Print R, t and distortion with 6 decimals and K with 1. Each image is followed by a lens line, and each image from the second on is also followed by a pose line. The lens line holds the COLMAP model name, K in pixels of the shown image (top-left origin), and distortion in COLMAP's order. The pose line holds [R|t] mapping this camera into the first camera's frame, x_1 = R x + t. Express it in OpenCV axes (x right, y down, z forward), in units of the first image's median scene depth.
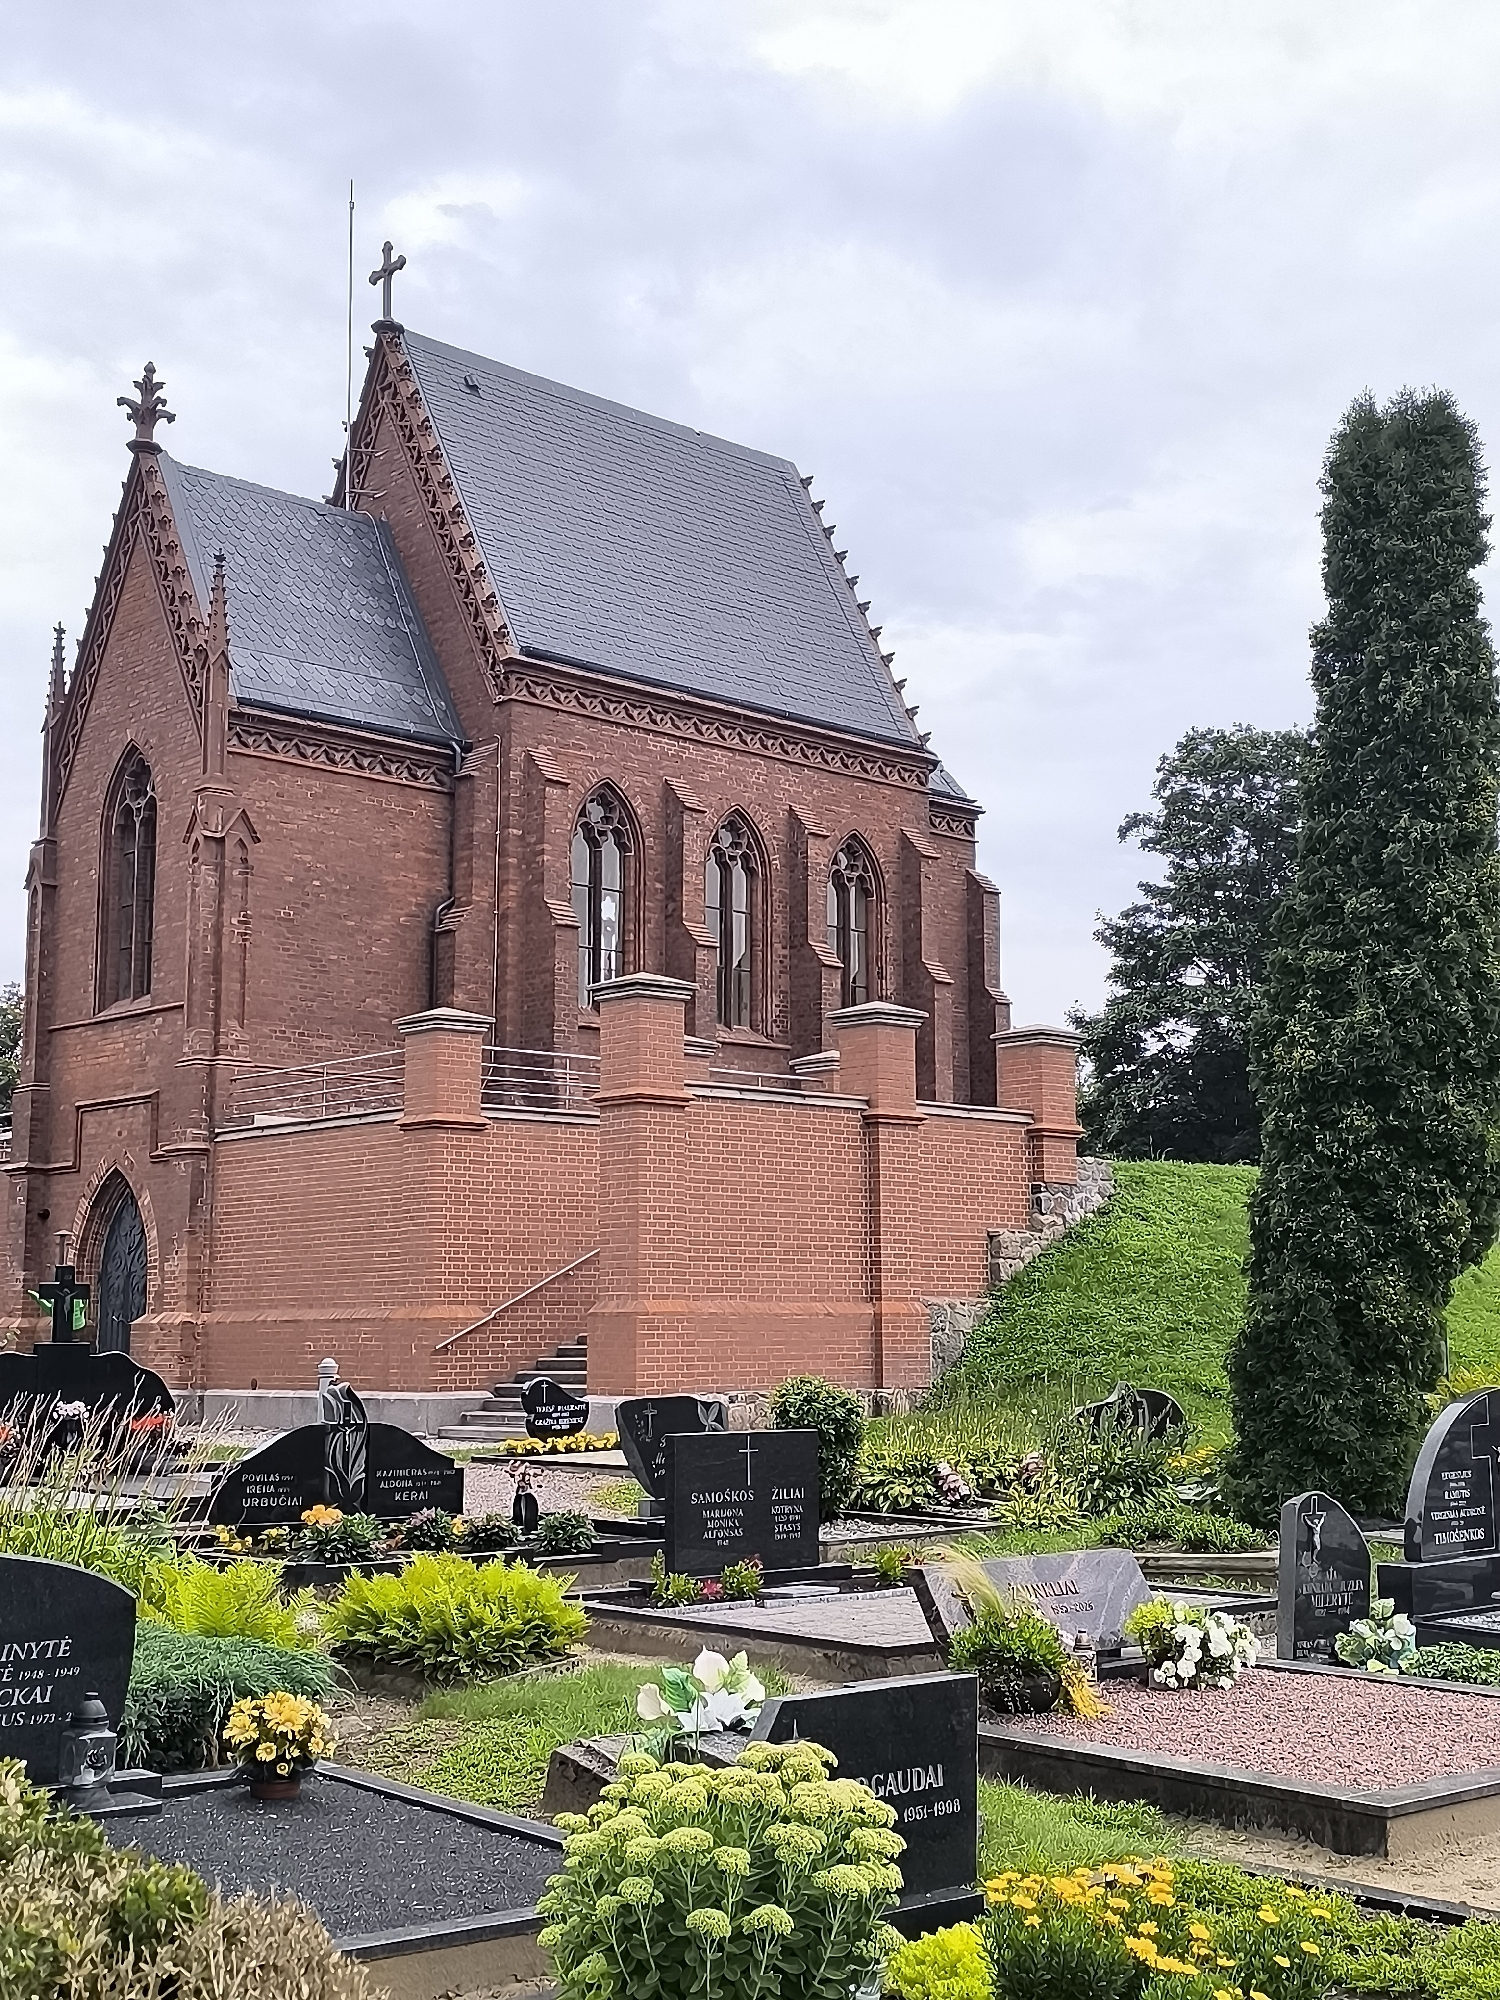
lens RADIAL K [[2307.4, 0, 750.0], [0, 2307.4, 1000.0], [0, 0, 1]] dist [0.195662, -1.021426]
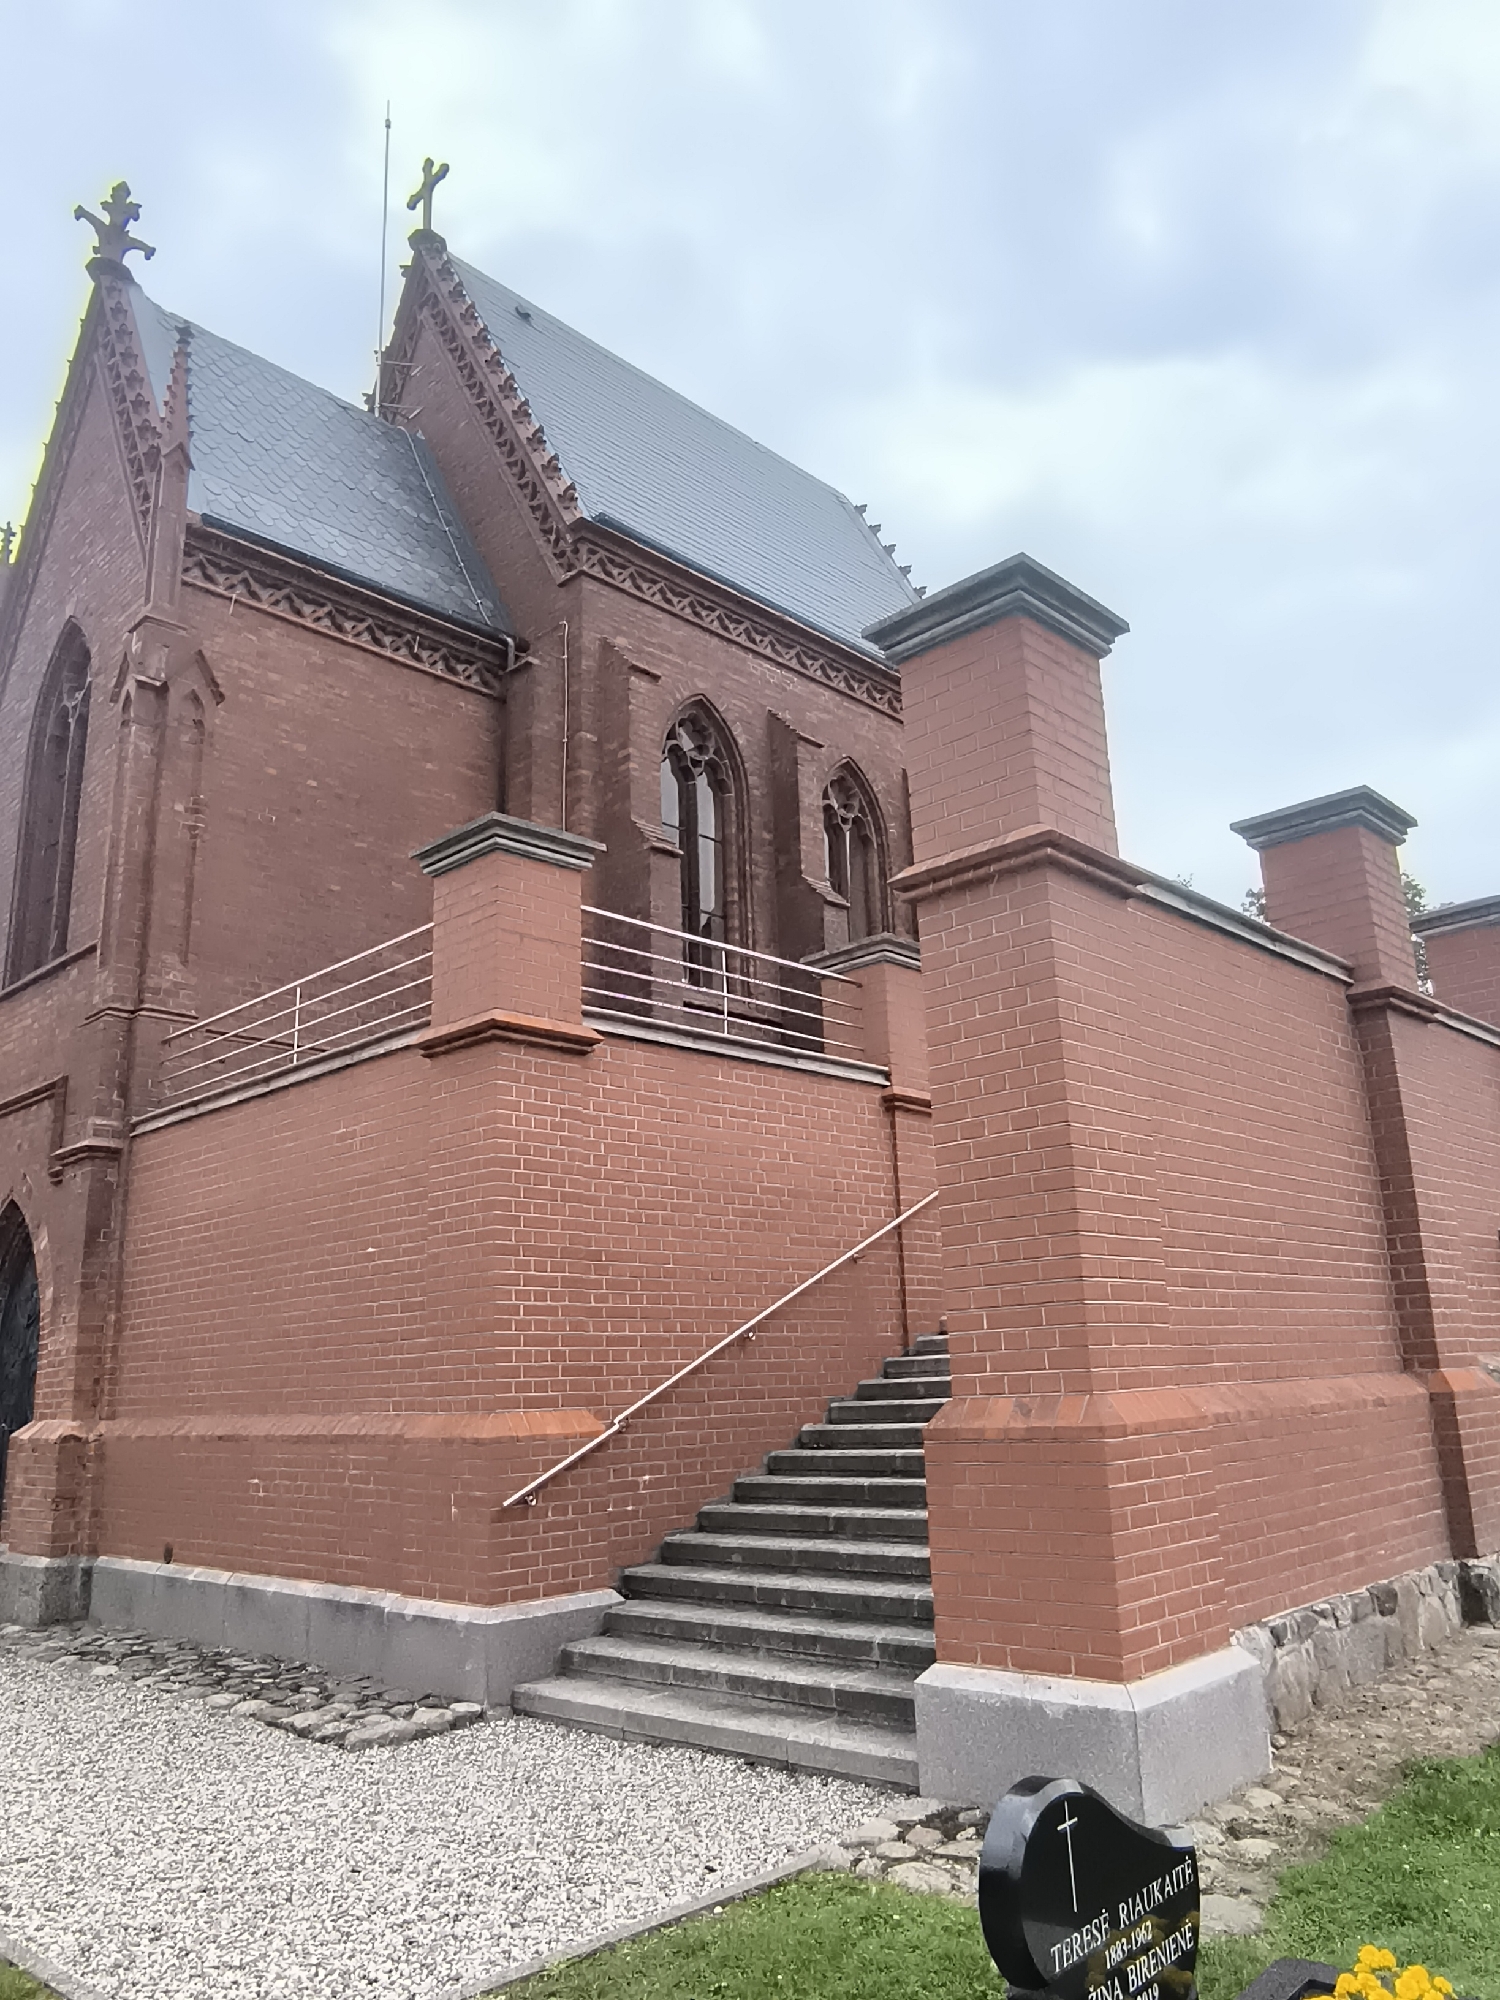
lens RADIAL K [[1455.3, 0, 750.0], [0, 1455.3, 1000.0], [0, 0, 1]] dist [-0.052489, -0.000097]
pose [[0.998117, -0.018100, 0.058604, -0.081610], [0.024951, 0.992655, -0.118378, 0.069287], [-0.056031, 0.119617, 0.991238, 0.566795]]
